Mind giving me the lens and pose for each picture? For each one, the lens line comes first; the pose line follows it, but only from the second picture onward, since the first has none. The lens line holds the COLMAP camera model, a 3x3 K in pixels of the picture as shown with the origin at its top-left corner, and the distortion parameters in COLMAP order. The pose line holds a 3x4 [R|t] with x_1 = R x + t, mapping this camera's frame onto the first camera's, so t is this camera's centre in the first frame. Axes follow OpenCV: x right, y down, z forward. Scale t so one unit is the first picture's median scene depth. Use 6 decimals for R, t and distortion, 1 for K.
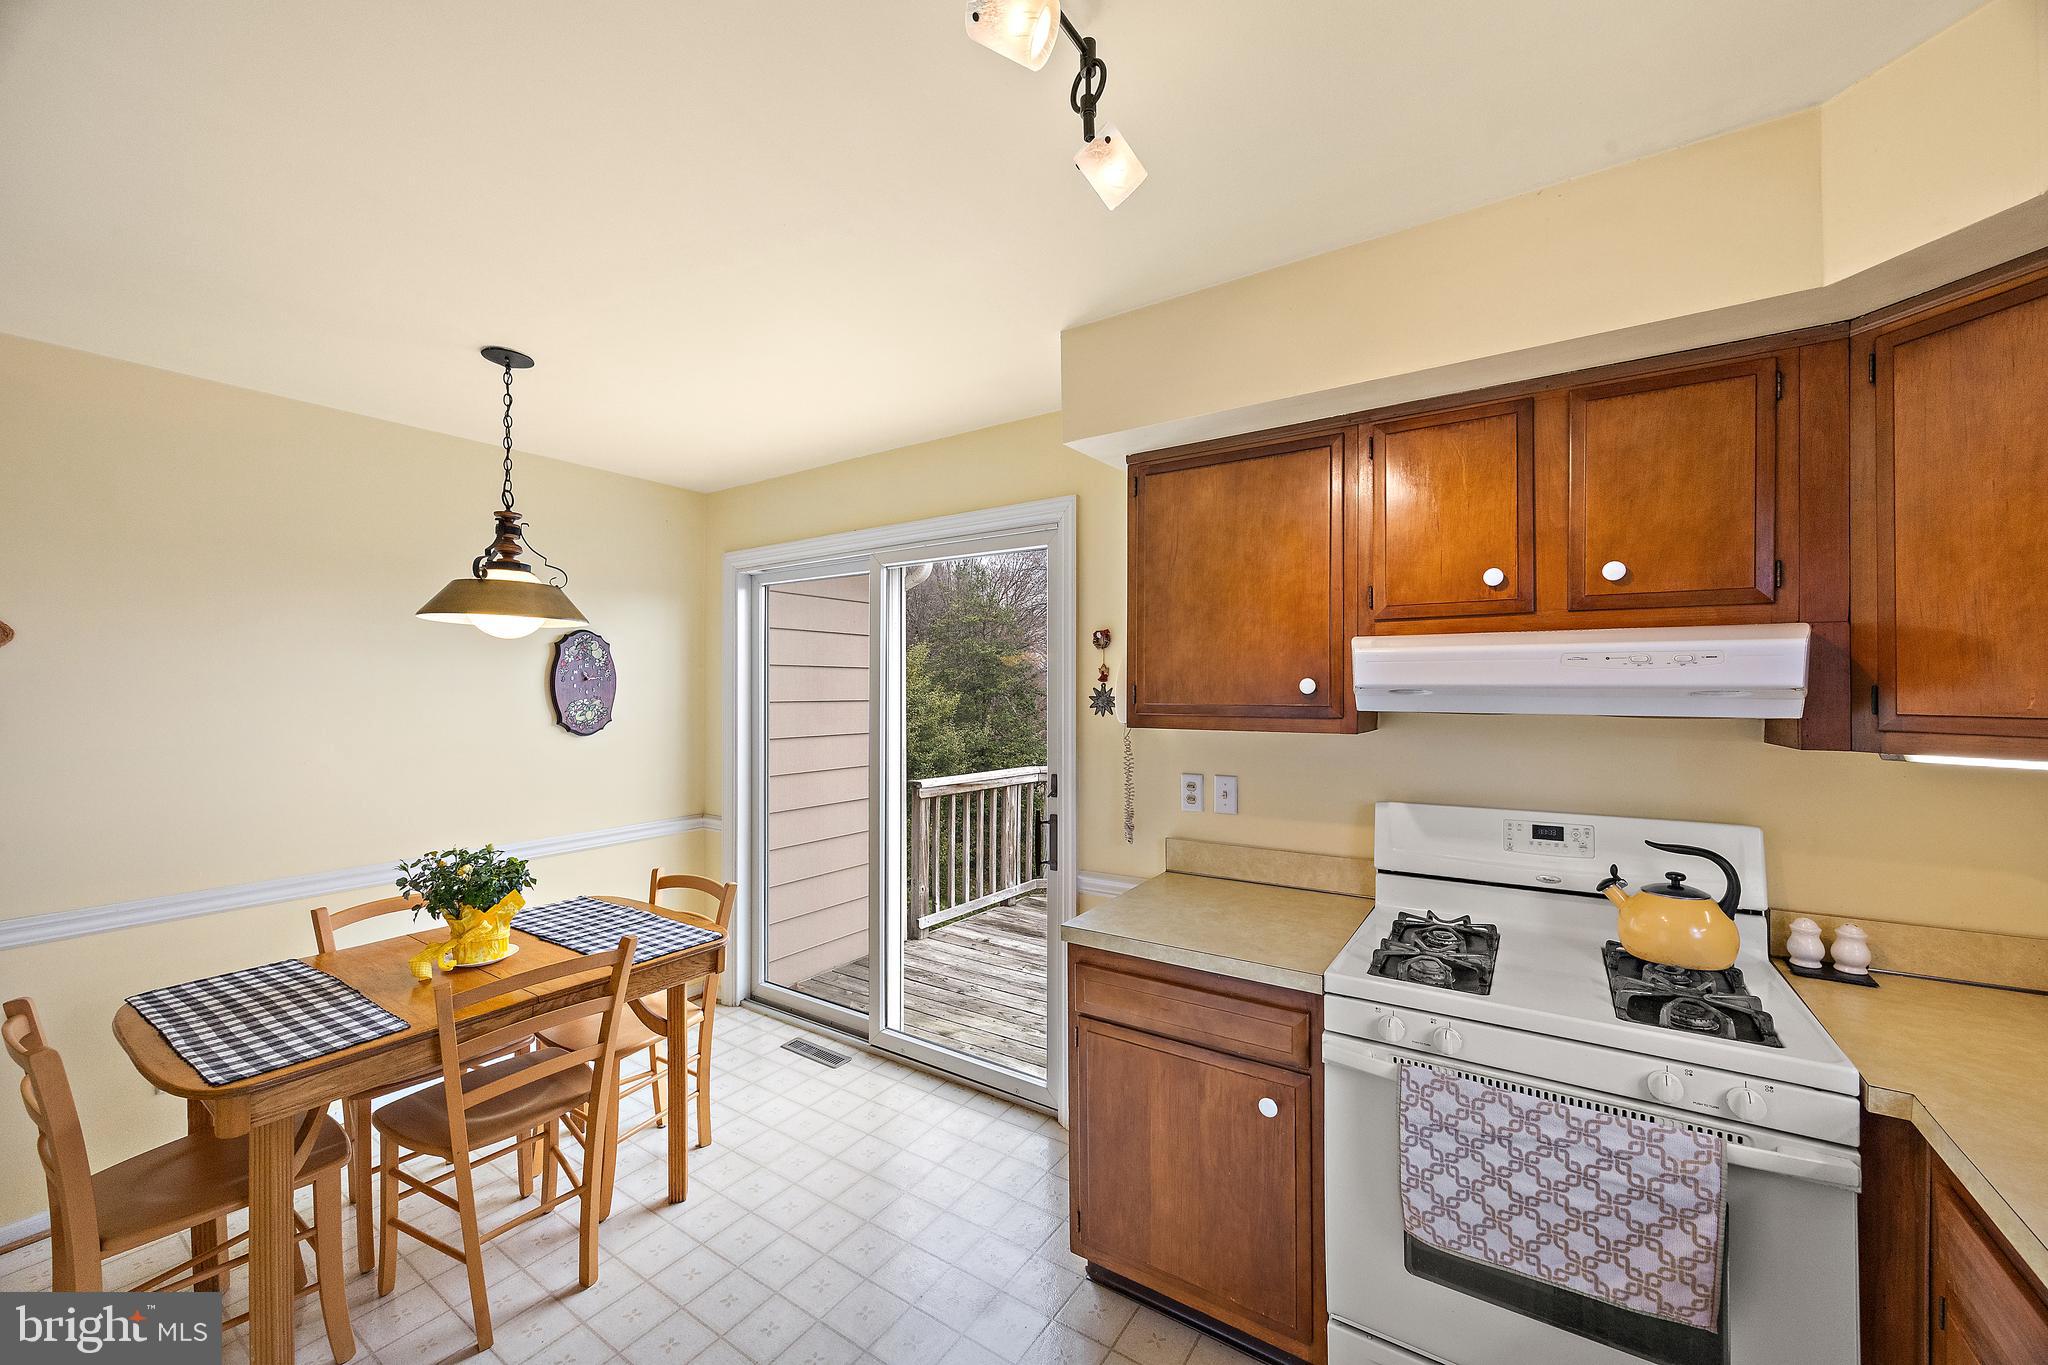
lens RADIAL K [[787.5, 0, 1042.5], [0, 787.5, 686.7], [0, 0, 1]] dist [-0.000684, -0.000551]
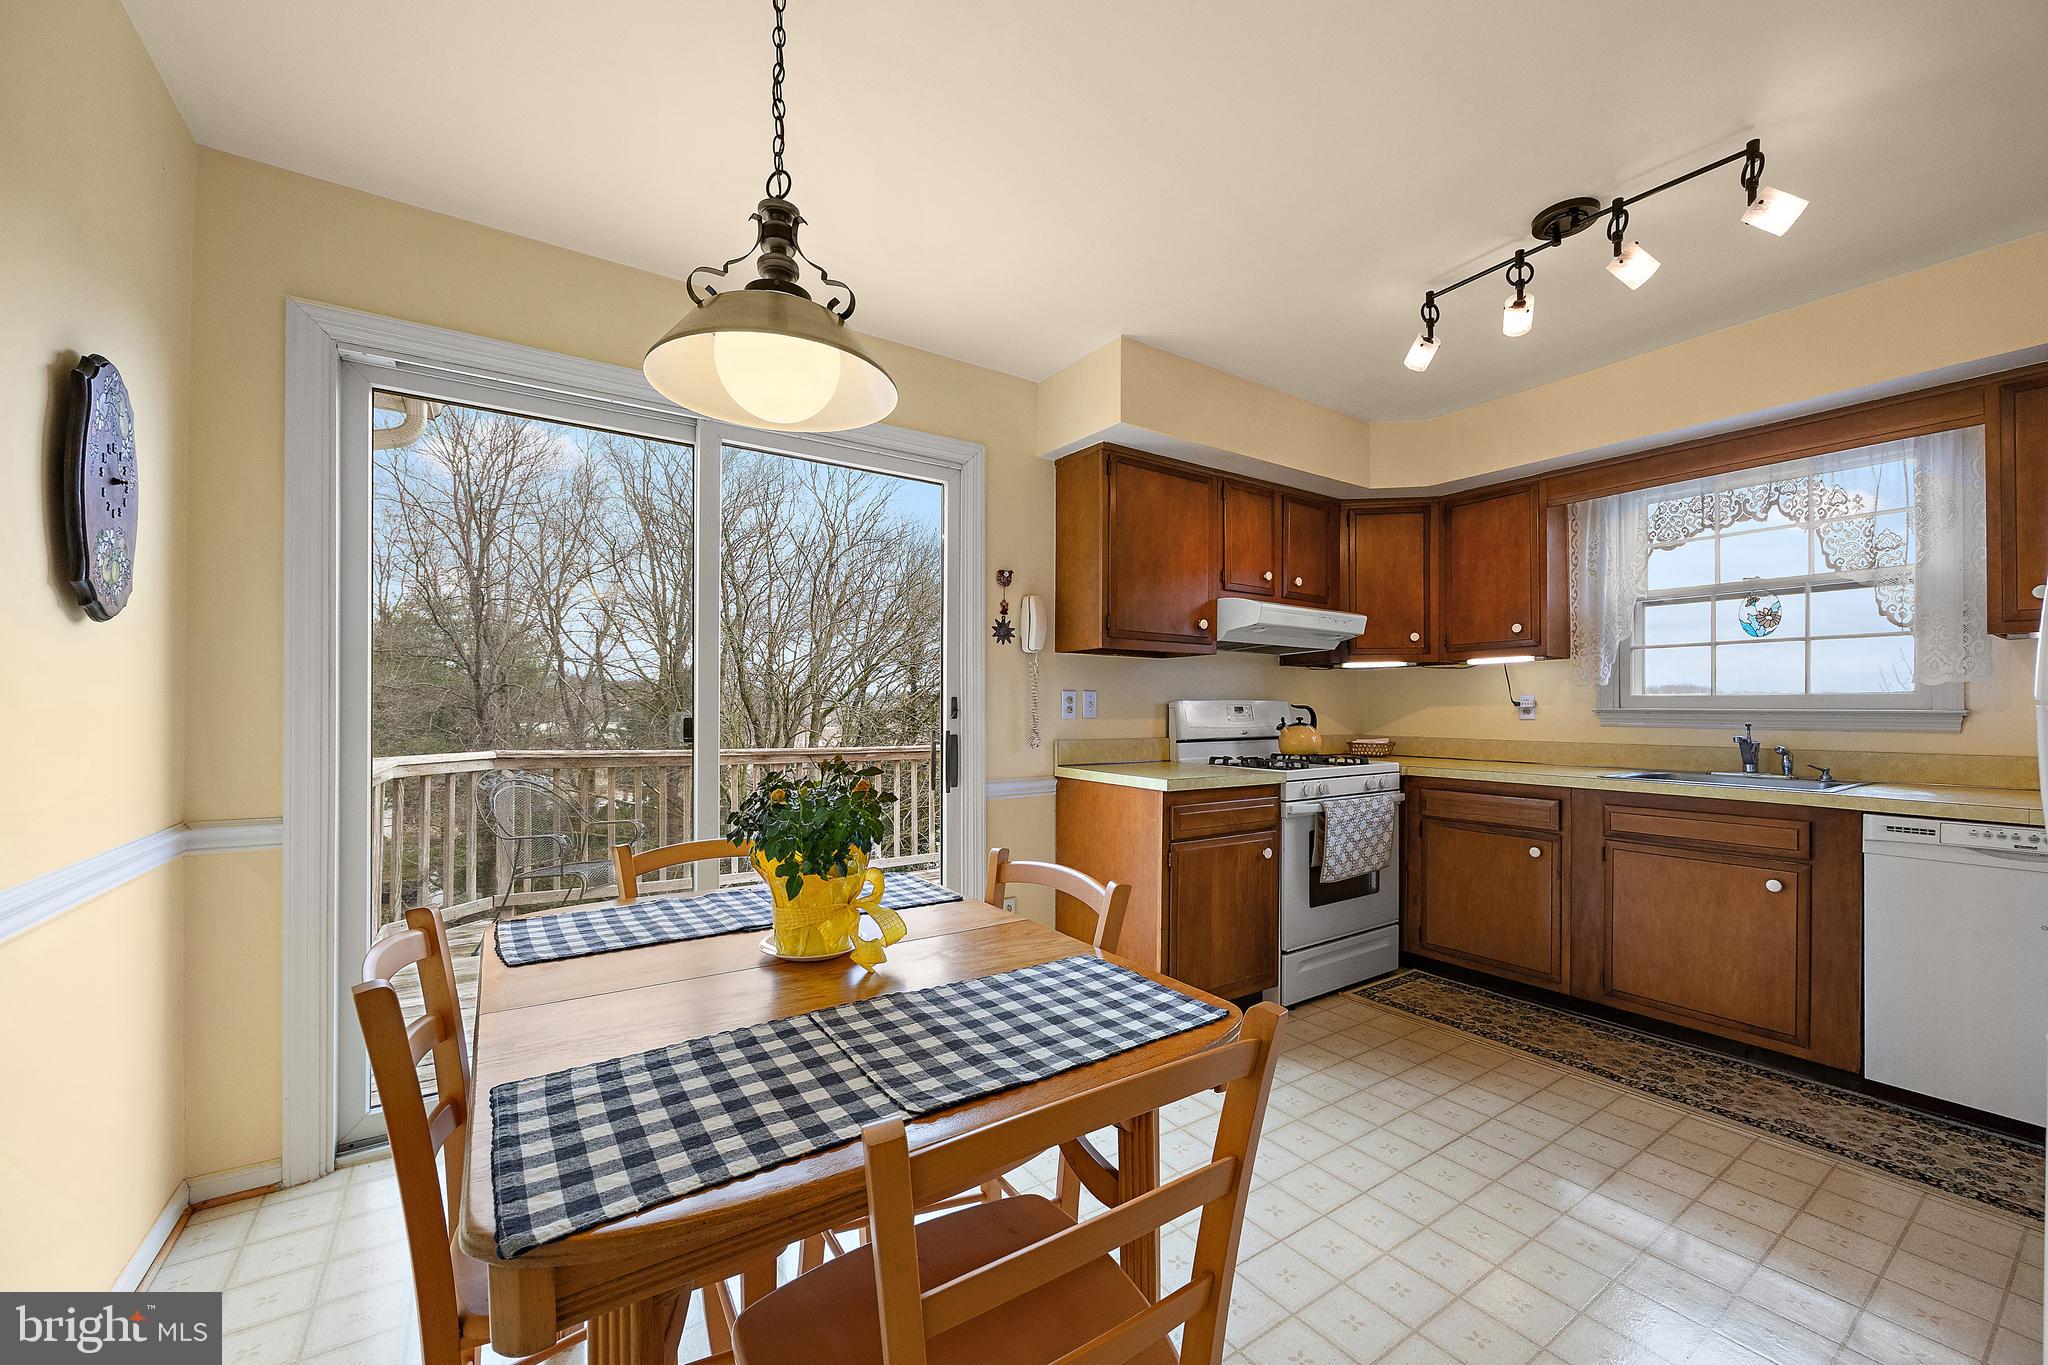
lens RADIAL K [[787.5, 0, 1045.8], [0, 787.5, 703.9], [0, 0, 1]] dist [-0.000684, -0.000551]
pose [[0.372386, 0.010520, 0.928018, -1.397114], [-0.003696, 0.999945, -0.009852, 0.194883], [-0.928070, 0.000238, 0.372405, 0.721749]]
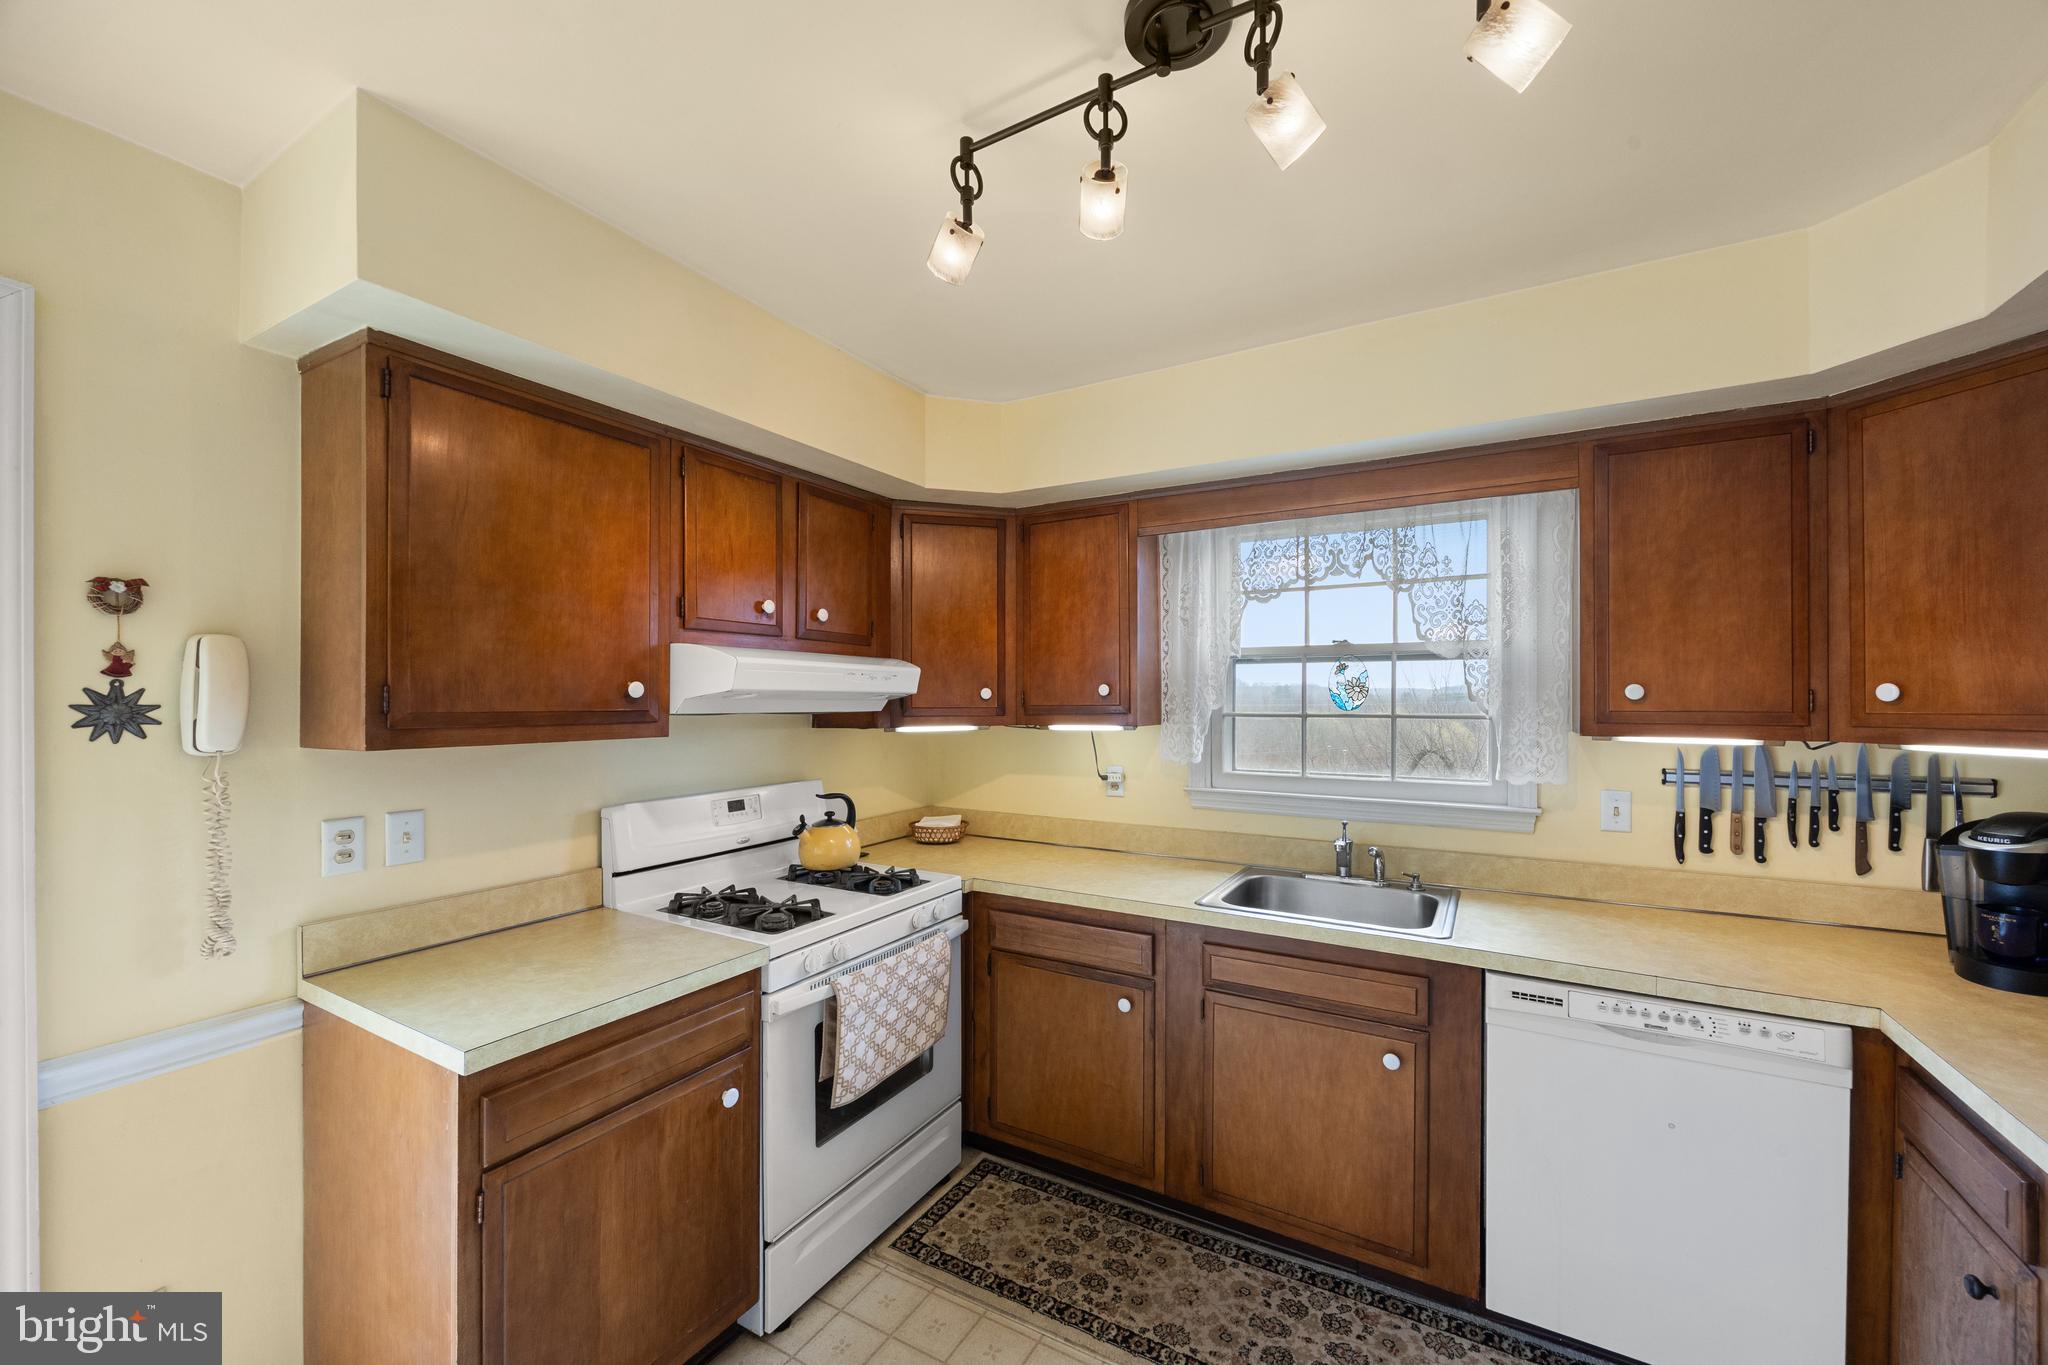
lens RADIAL K [[787.5, 0, 1029.5], [0, 787.5, 700.8], [0, 0, 1]] dist [-0.000684, -0.000551]
pose [[-0.059756, 0.000798, 0.998213, -0.686525], [0.001152, 0.999999, -0.000730, 0.015094], [-0.998212, 0.001106, -0.059757, 0.603053]]
